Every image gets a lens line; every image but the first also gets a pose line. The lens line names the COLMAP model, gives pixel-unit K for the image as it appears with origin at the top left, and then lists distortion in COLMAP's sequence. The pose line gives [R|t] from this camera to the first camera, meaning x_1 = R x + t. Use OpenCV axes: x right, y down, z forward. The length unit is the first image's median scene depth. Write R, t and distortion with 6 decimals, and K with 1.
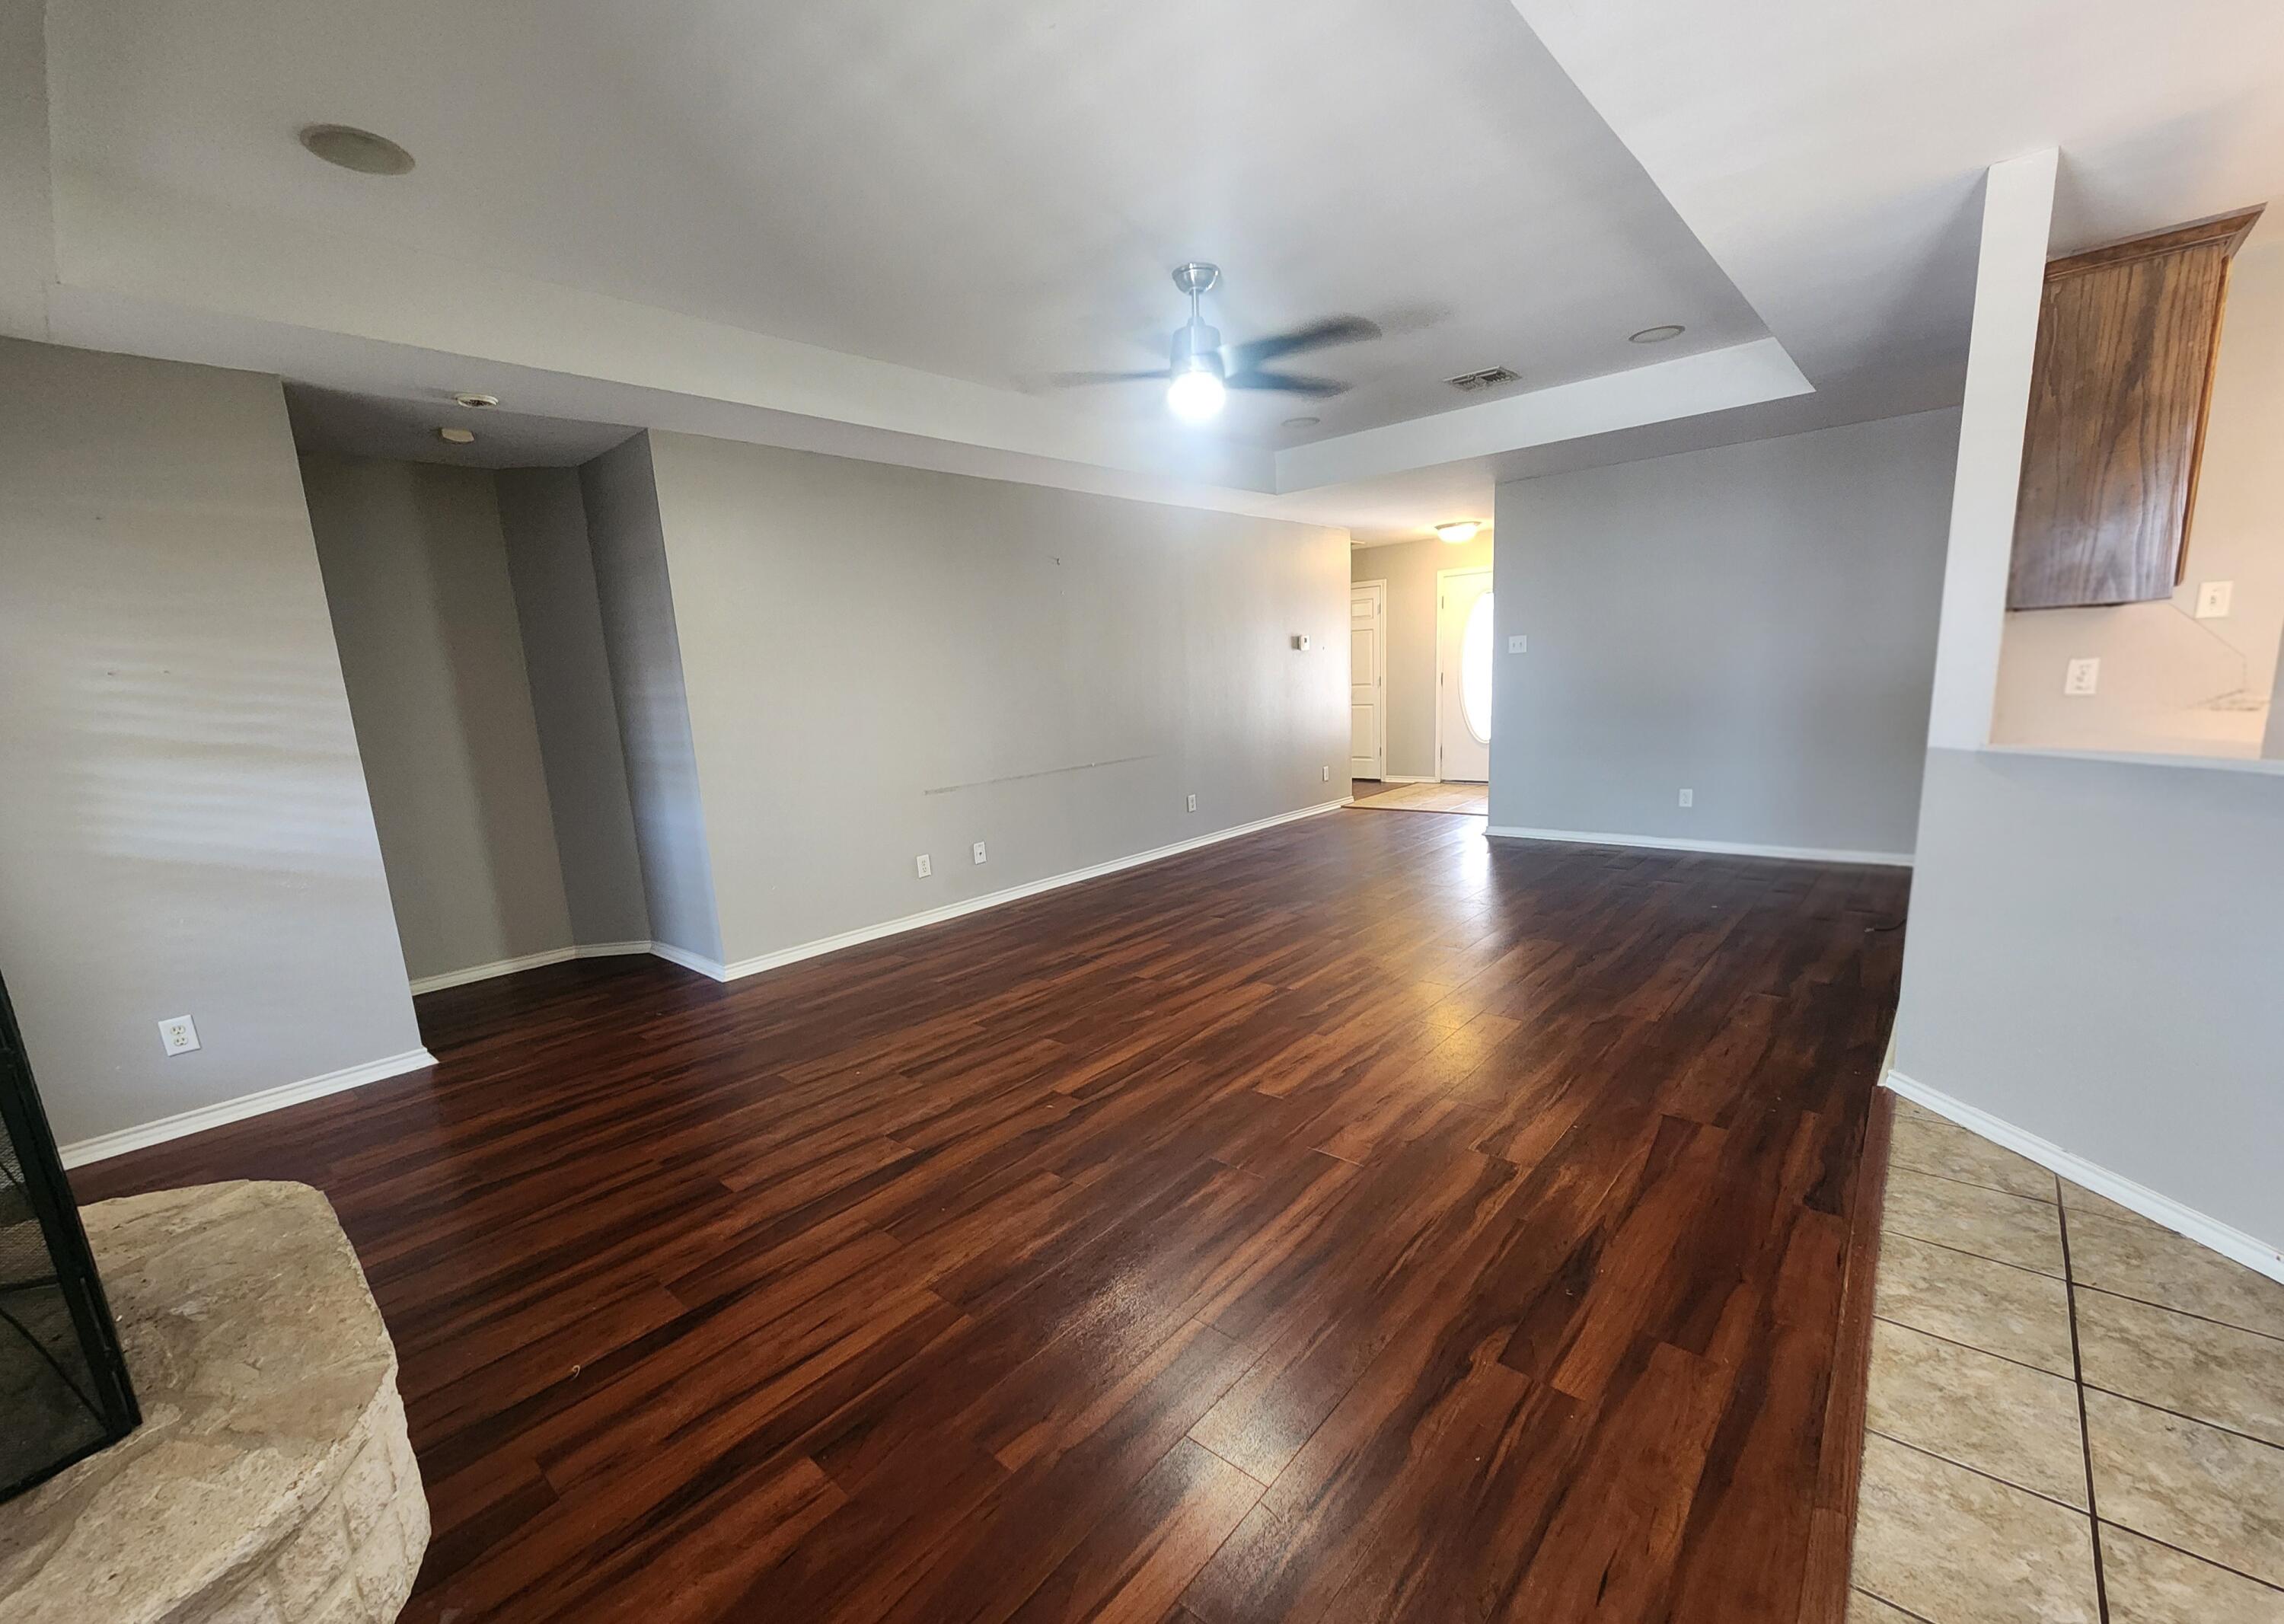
lens RADIAL K [[934.2, 0, 1139.5], [0, 934.2, 854.0], [0, 0, 1]] dist [0.004375, 0.000145]
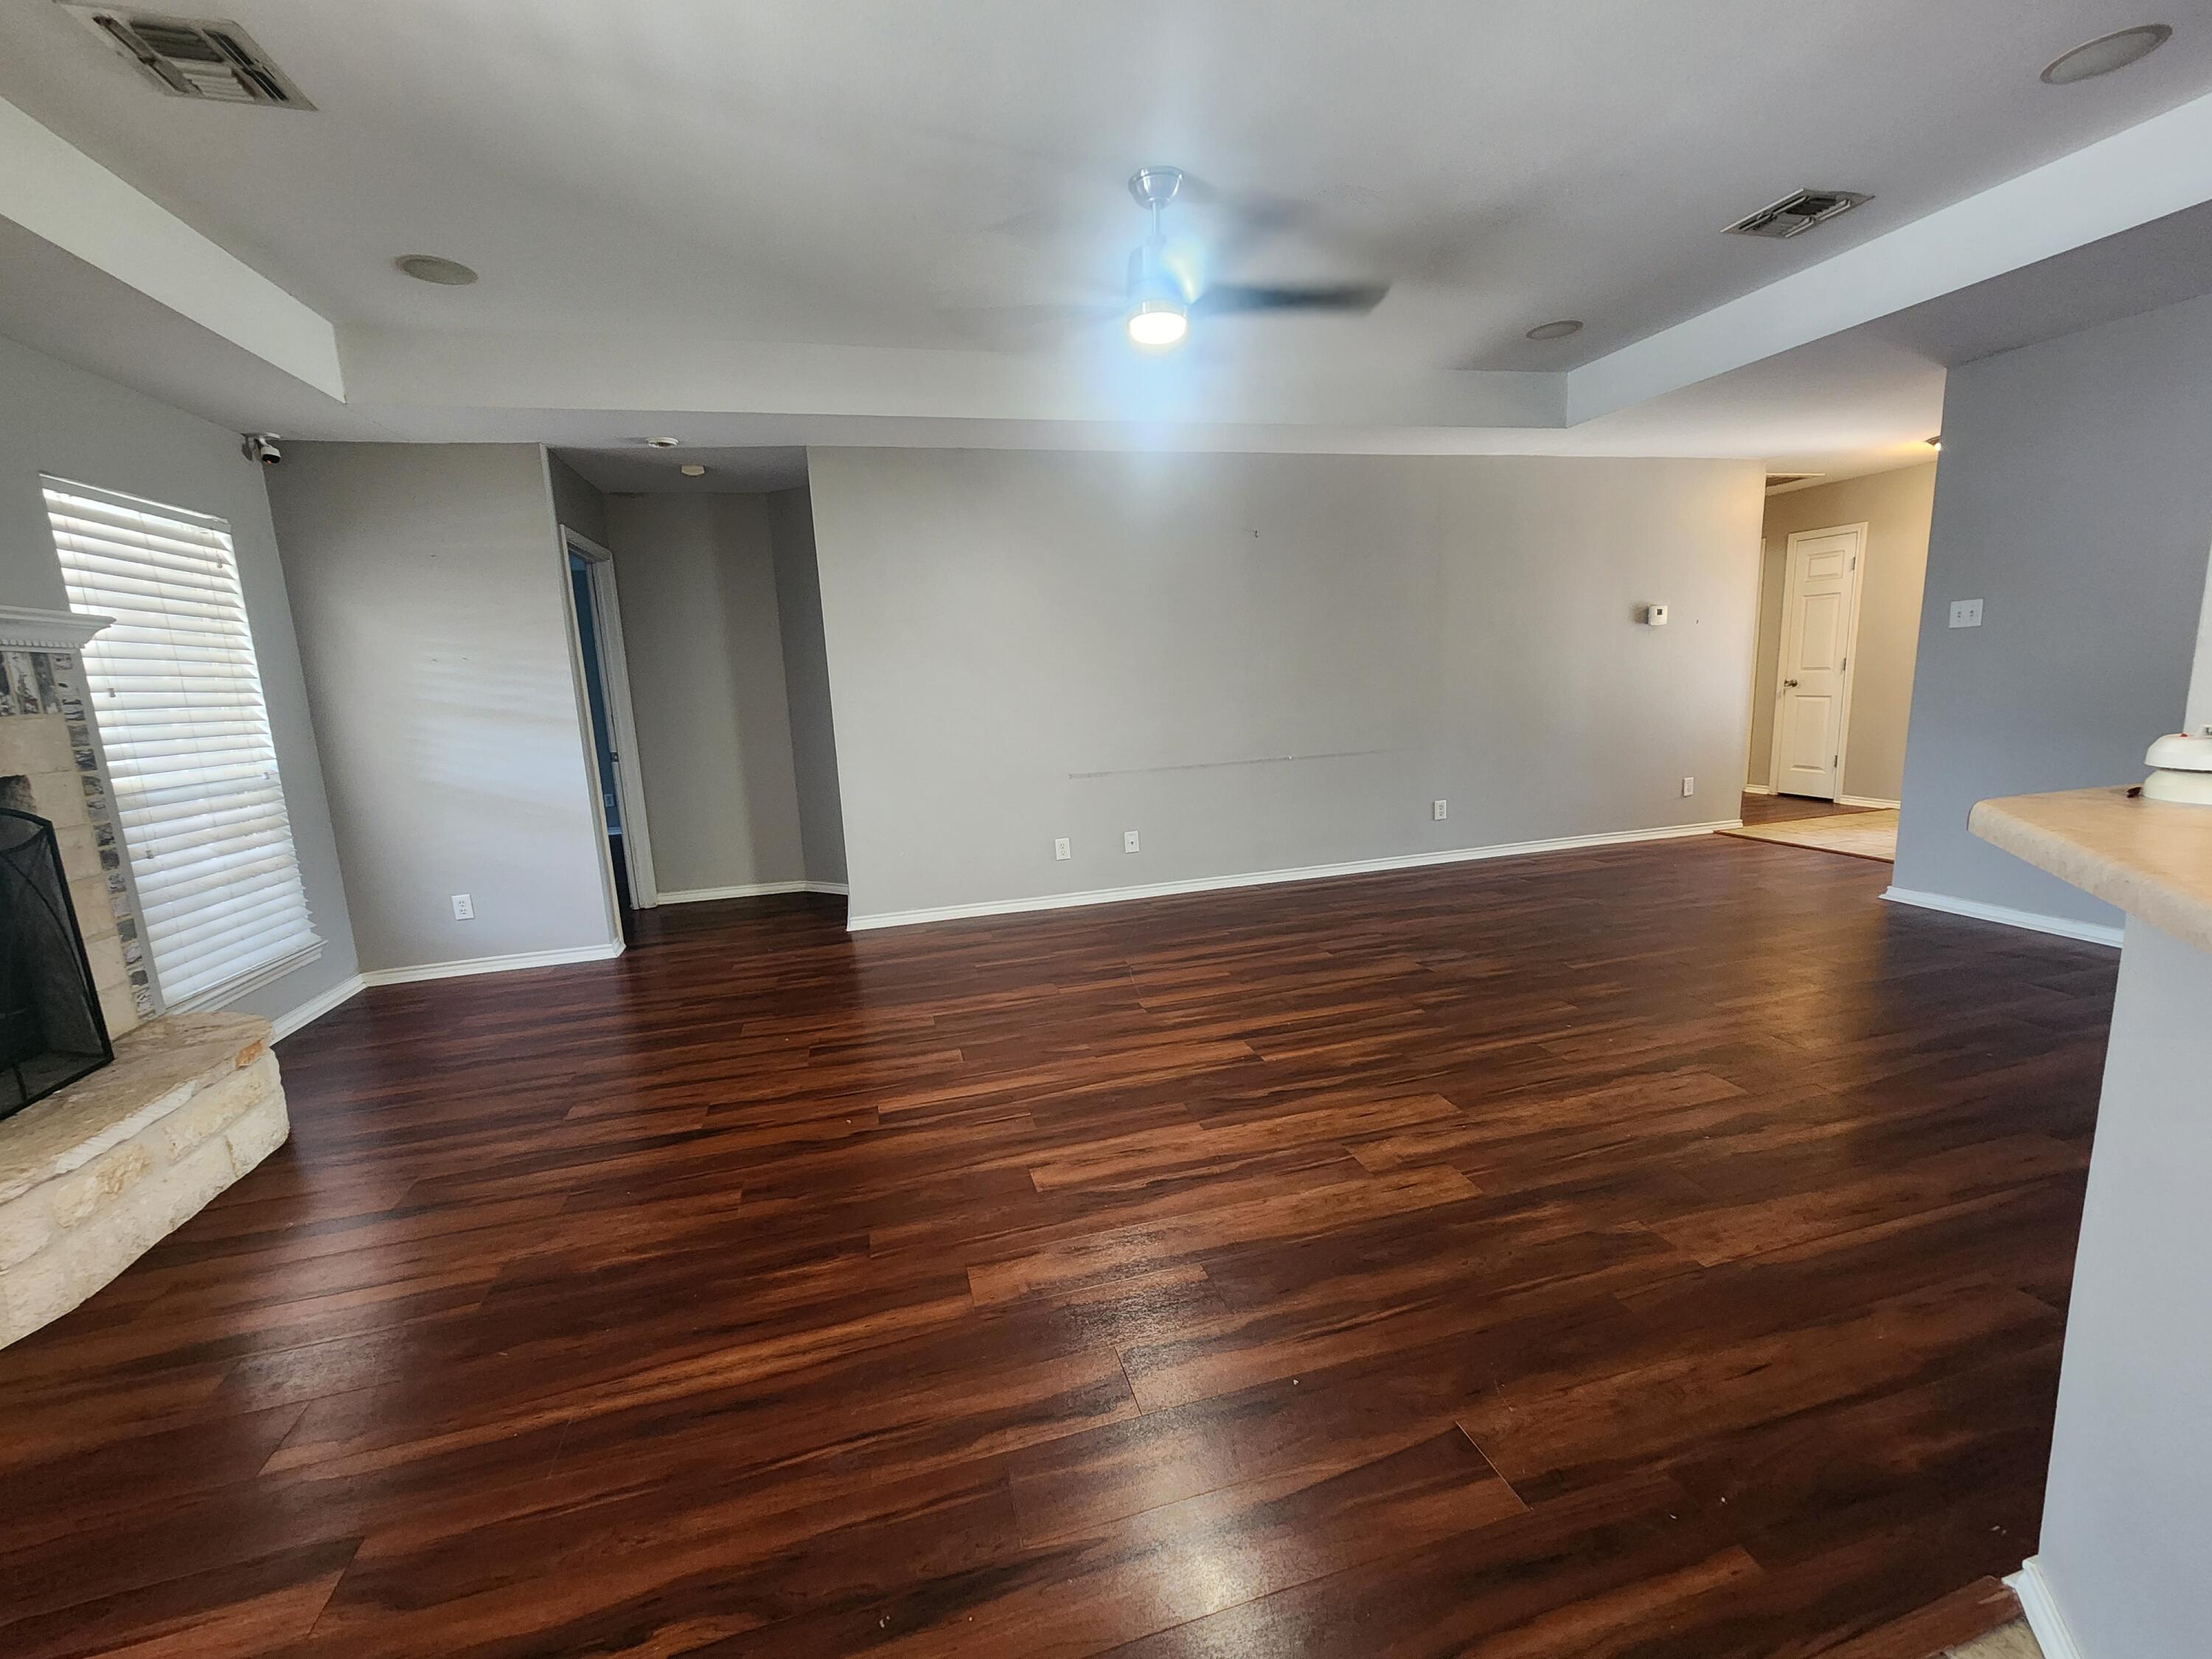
lens RADIAL K [[909.7, 0, 1110.3], [0, 909.7, 830.6], [0, 0, 1]] dist [-0.002556, 0.002752]
pose [[0.837286, 0.107454, -0.536102, 0.447199], [-0.103371, 0.993925, 0.037772, -0.065397], [0.536904, 0.023791, 0.843308, 0.270204]]
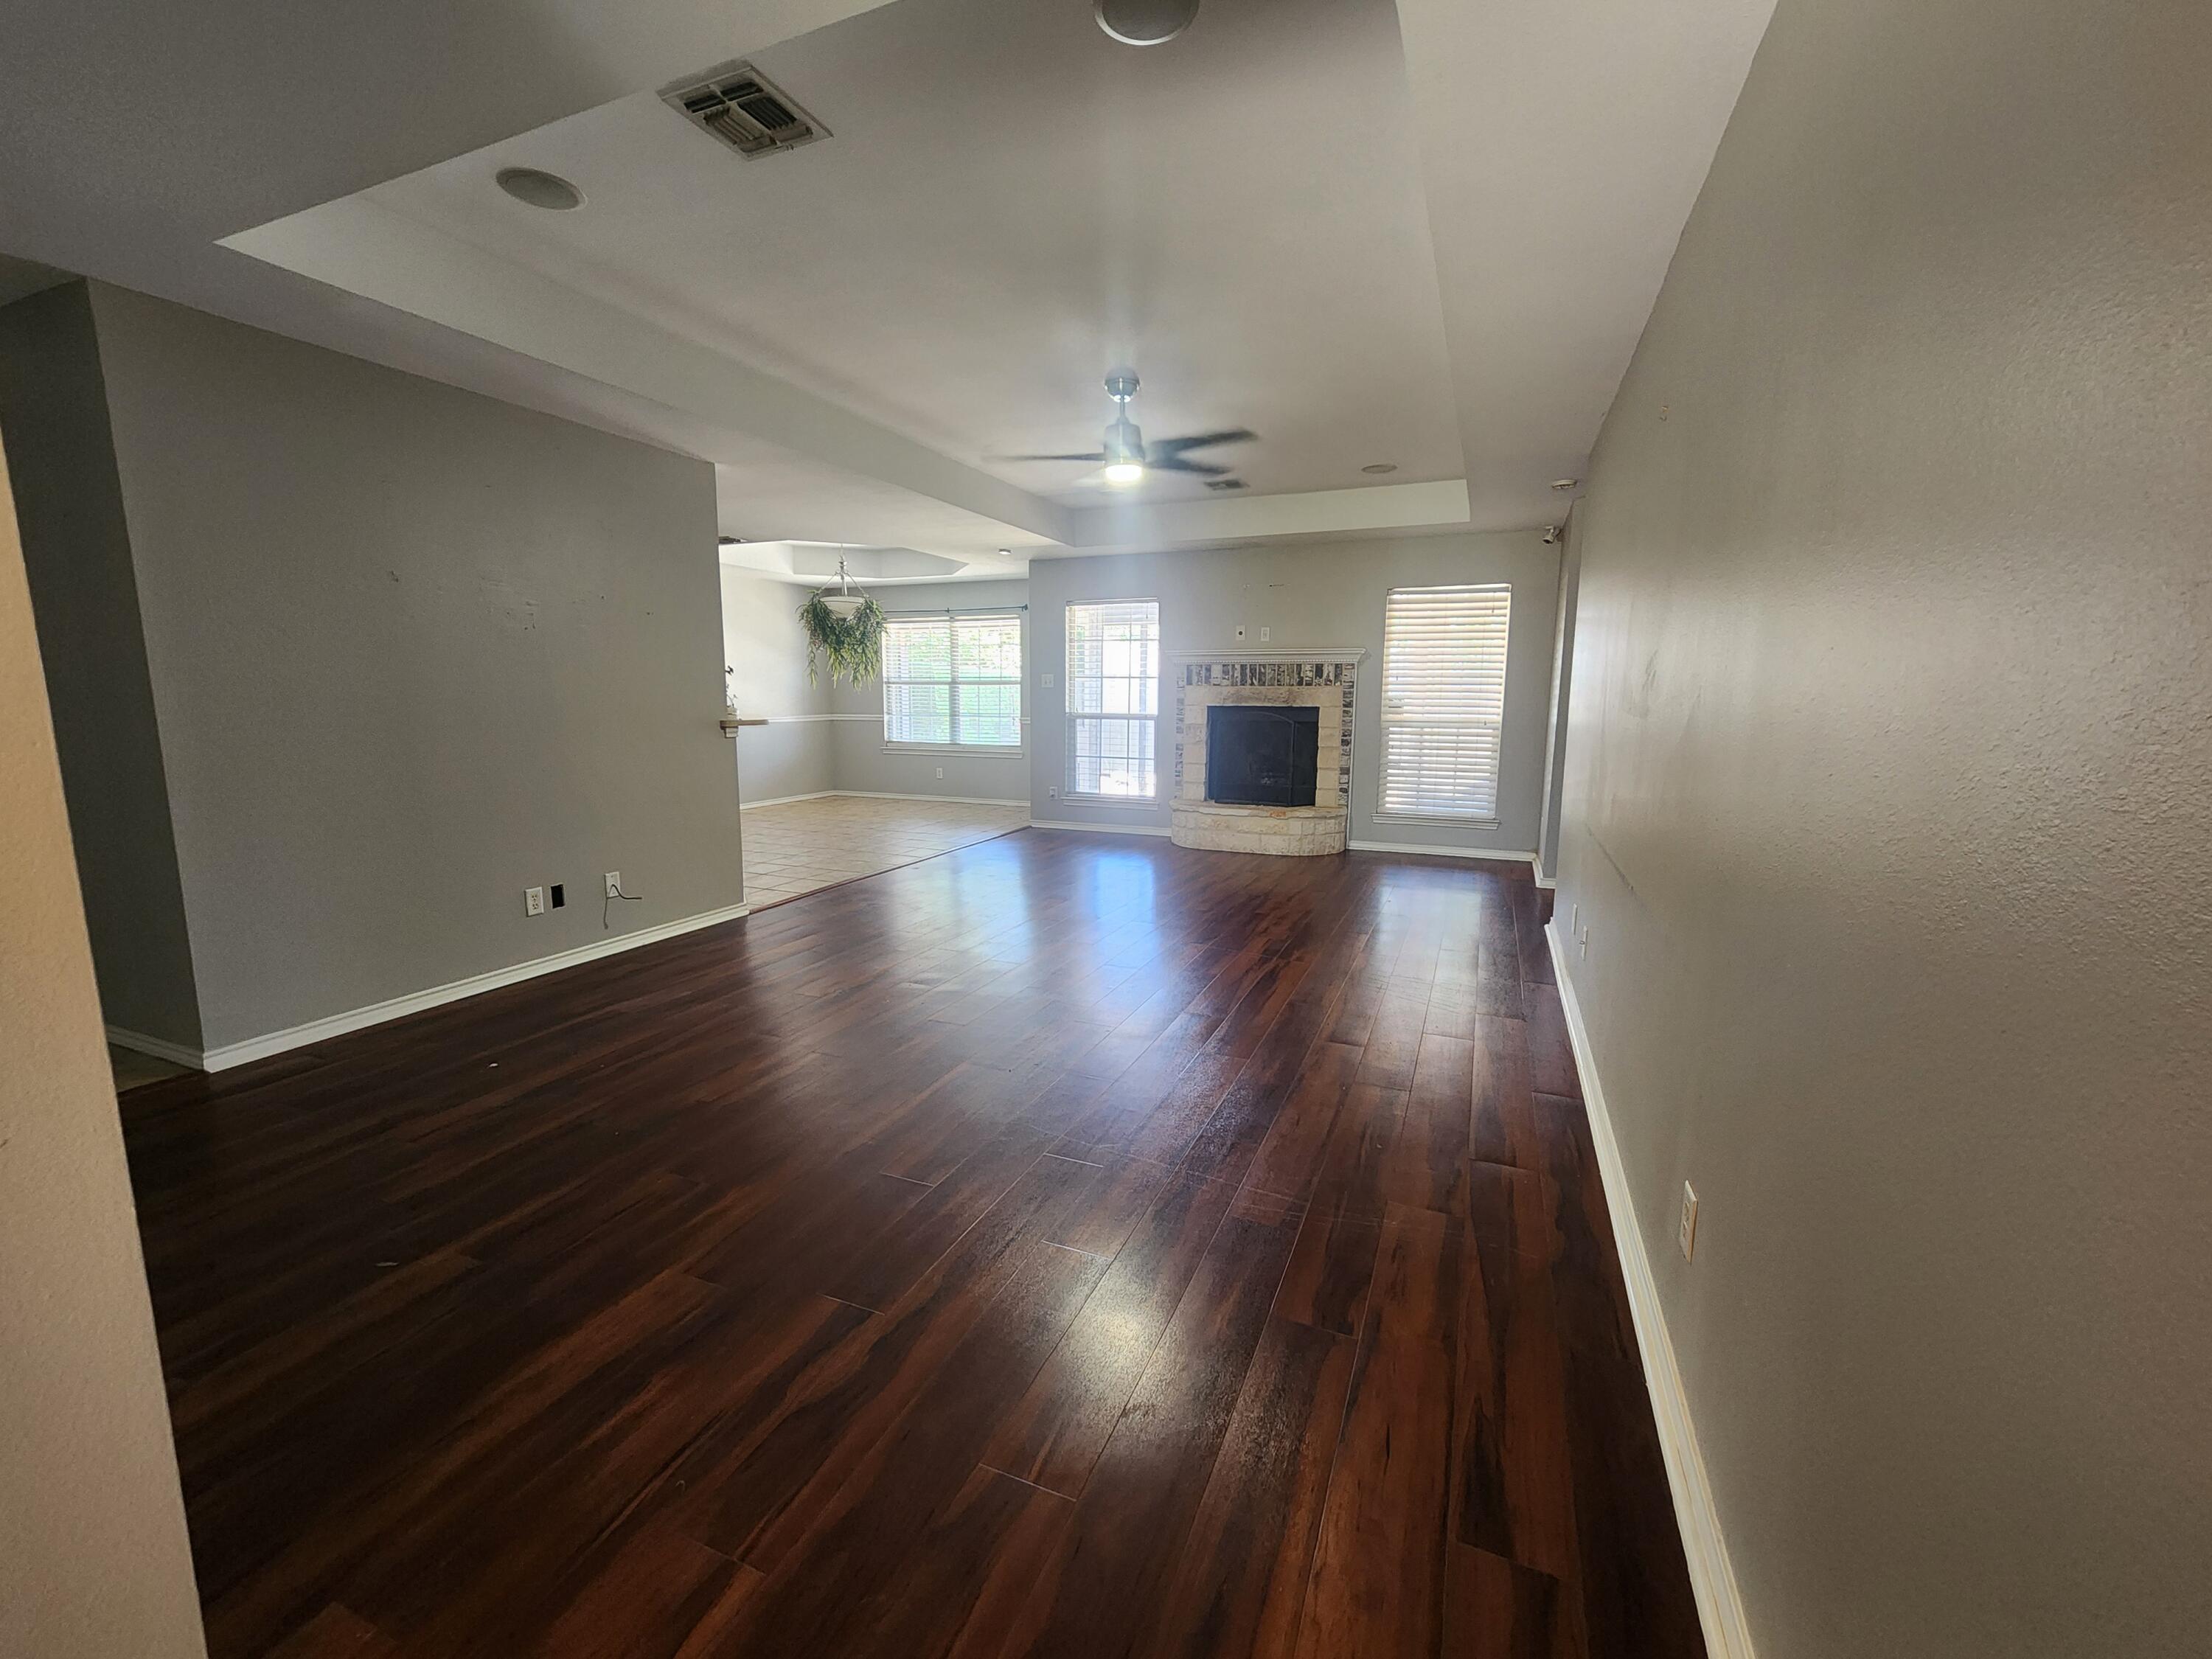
lens RADIAL K [[909.7, 0, 1099.1], [0, 909.7, 827.0], [0, 0, 1]] dist [-0.002556, 0.002752]
pose [[-0.944701, 0.095335, -0.313768, 0.477945], [-0.018855, 0.939435, 0.342208, -0.406466], [0.327389, 0.329201, -0.885688, 2.030483]]
